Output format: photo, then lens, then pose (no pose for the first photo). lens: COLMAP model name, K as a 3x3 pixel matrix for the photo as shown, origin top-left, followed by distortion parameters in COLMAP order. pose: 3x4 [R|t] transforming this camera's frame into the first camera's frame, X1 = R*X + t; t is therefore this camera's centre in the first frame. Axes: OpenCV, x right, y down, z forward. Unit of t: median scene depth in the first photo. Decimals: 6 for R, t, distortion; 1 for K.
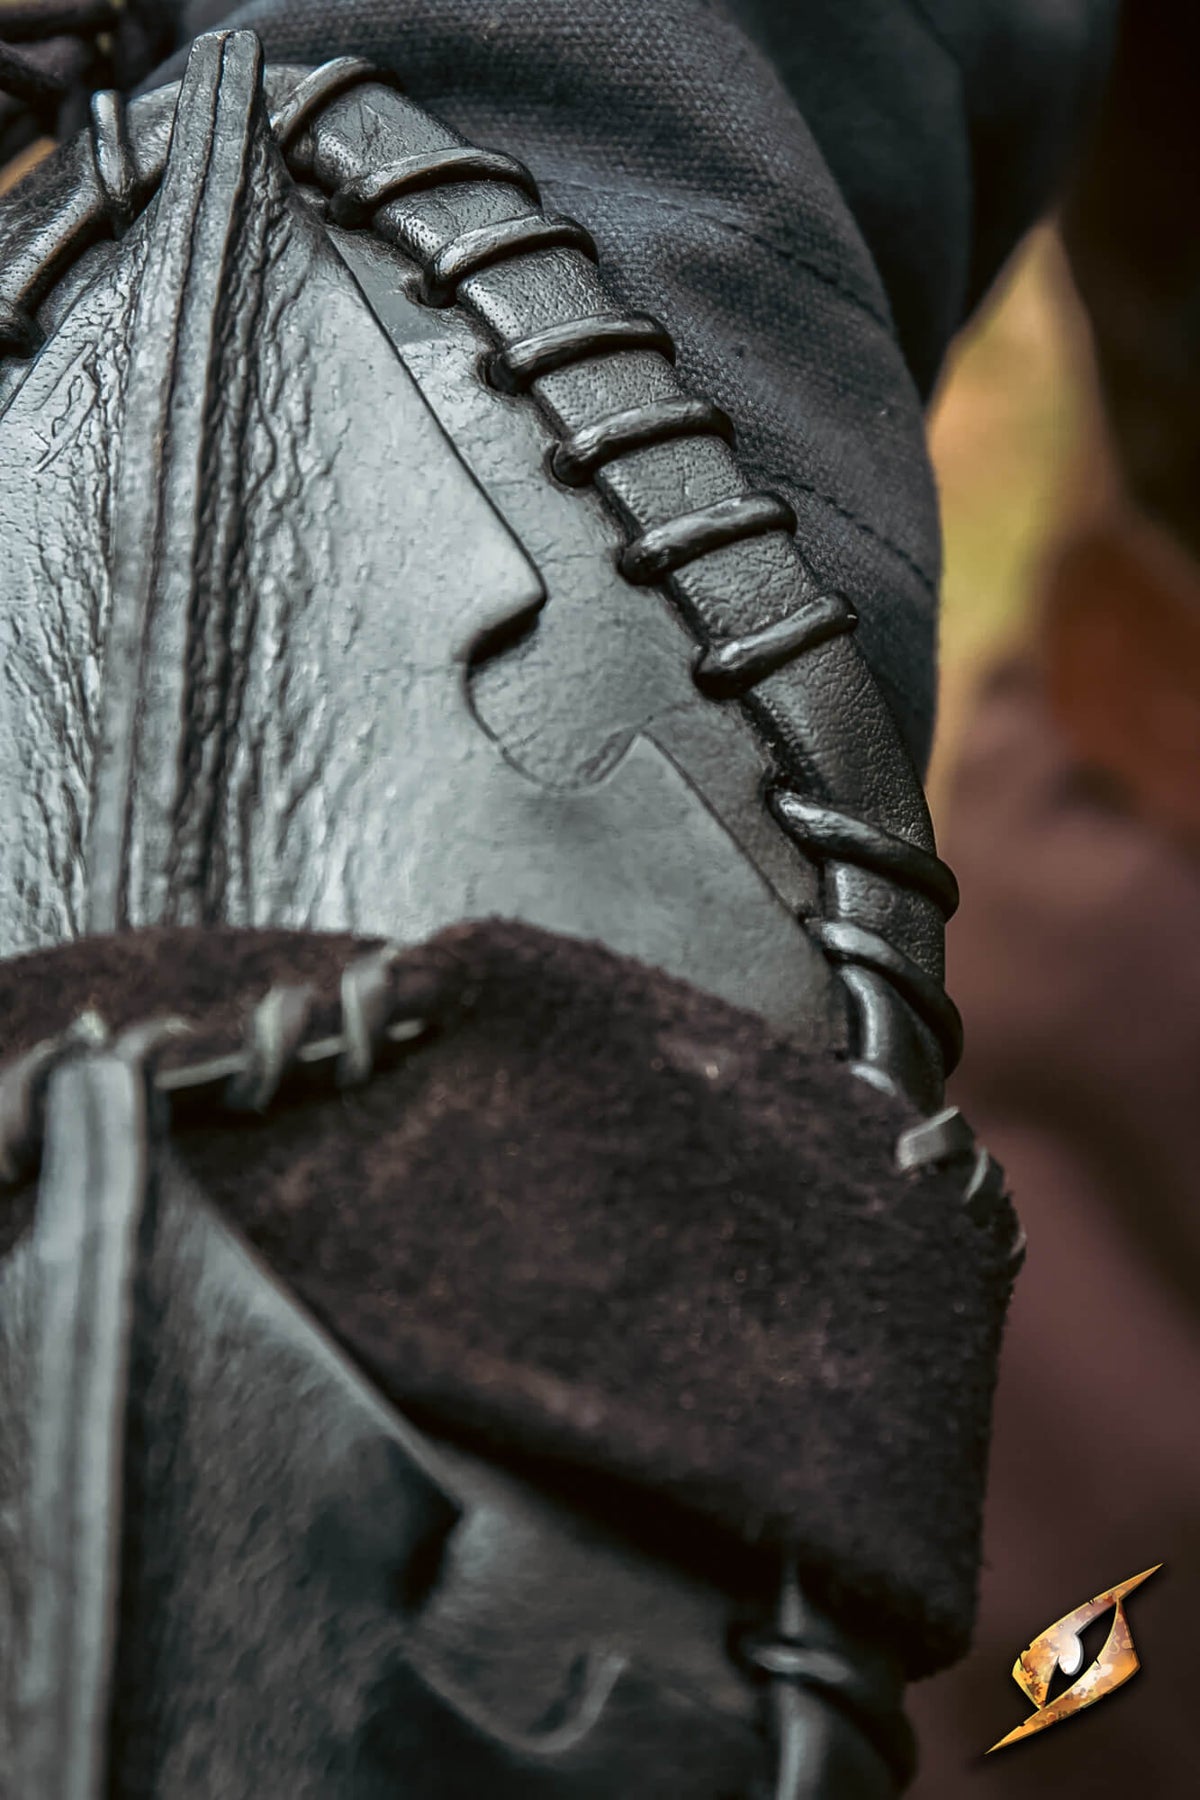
lens RADIAL K [[2886.9, 0, 600.0], [0, 2886.9, 900.0], [0, 0, 1]] dist [-0.007788, 0.061299]
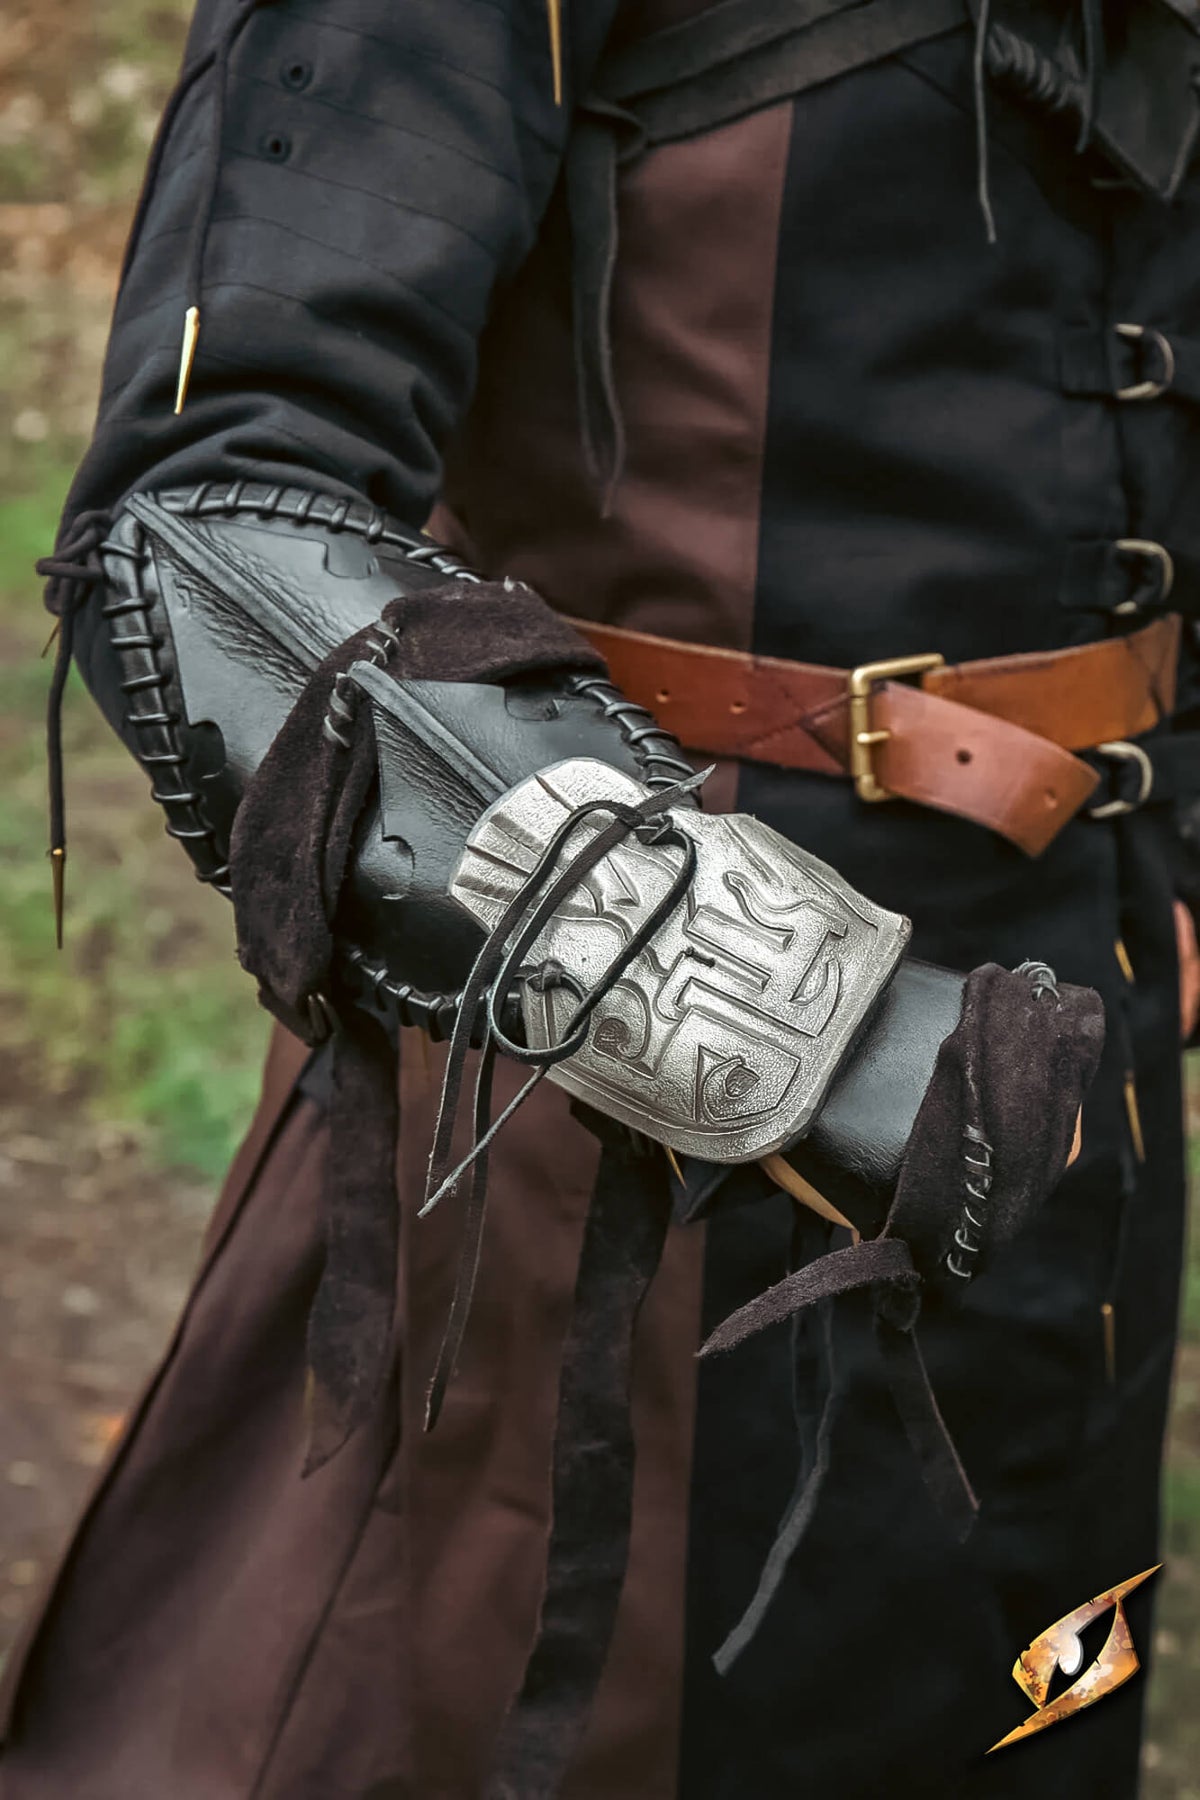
lens RADIAL K [[2886.9, 0, 600.0], [0, 2886.9, 900.0], [0, 0, 1]] dist [-0.007788, 0.061299]
pose [[0.669760, -0.650347, 0.358426, -1.483283], [0.701747, 0.712170, -0.019096, 0.559319], [-0.242841, 0.264315, 0.933363, -2.500465]]
